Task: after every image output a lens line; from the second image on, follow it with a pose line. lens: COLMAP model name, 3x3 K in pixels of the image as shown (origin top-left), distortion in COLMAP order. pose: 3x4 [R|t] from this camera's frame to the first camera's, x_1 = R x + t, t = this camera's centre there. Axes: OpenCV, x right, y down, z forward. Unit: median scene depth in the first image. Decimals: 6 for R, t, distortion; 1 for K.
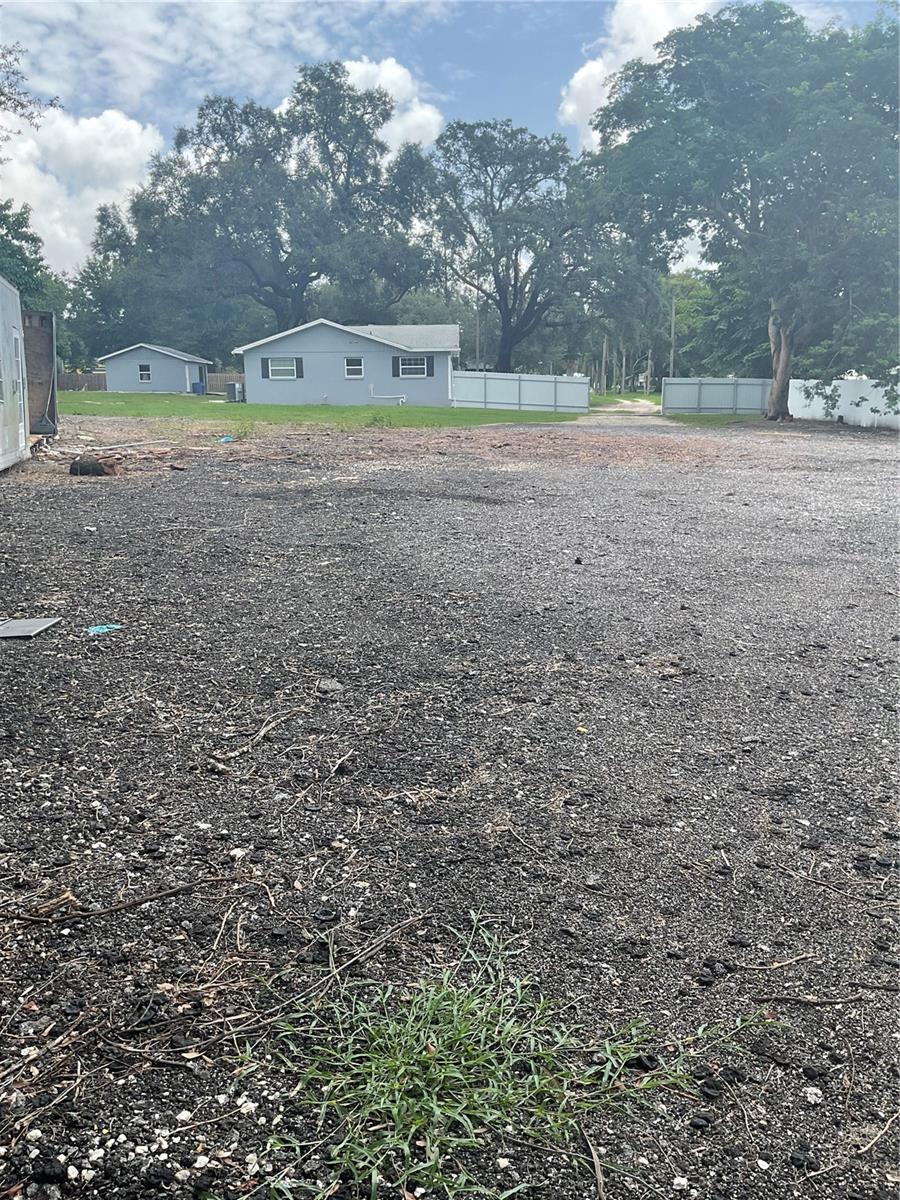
lens RADIAL K [[993.7, 0, 441.8], [0, 993.7, 599.6], [0, 0, 1]] dist [0.083178, -0.150558]
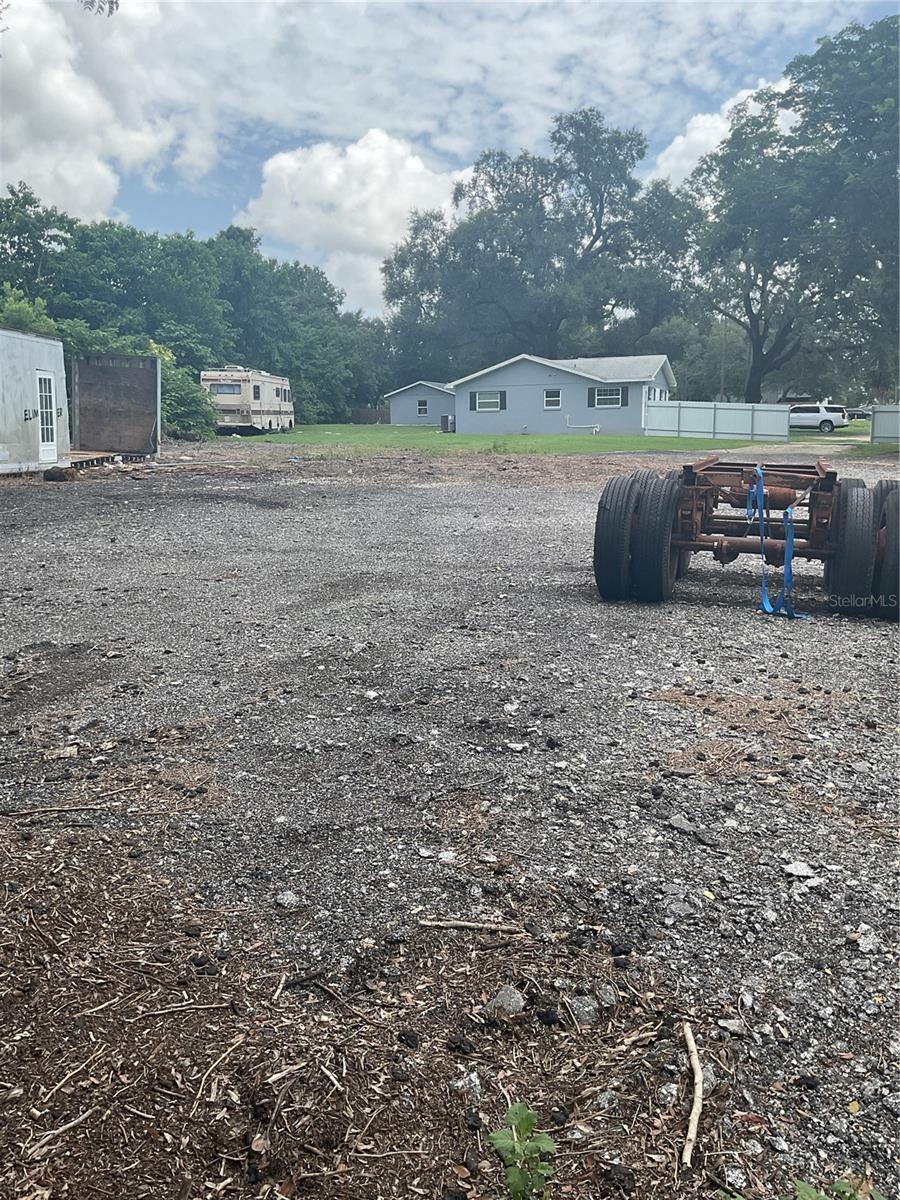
lens RADIAL K [[993.7, 0, 448.6], [0, 993.7, 599.7], [0, 0, 1]] dist [0.083178, -0.150558]
pose [[0.938430, 0.056263, -0.340856, 0.178664], [-0.067023, 0.997554, -0.019865, 0.006393], [0.338905, 0.041487, 0.939905, -0.014667]]
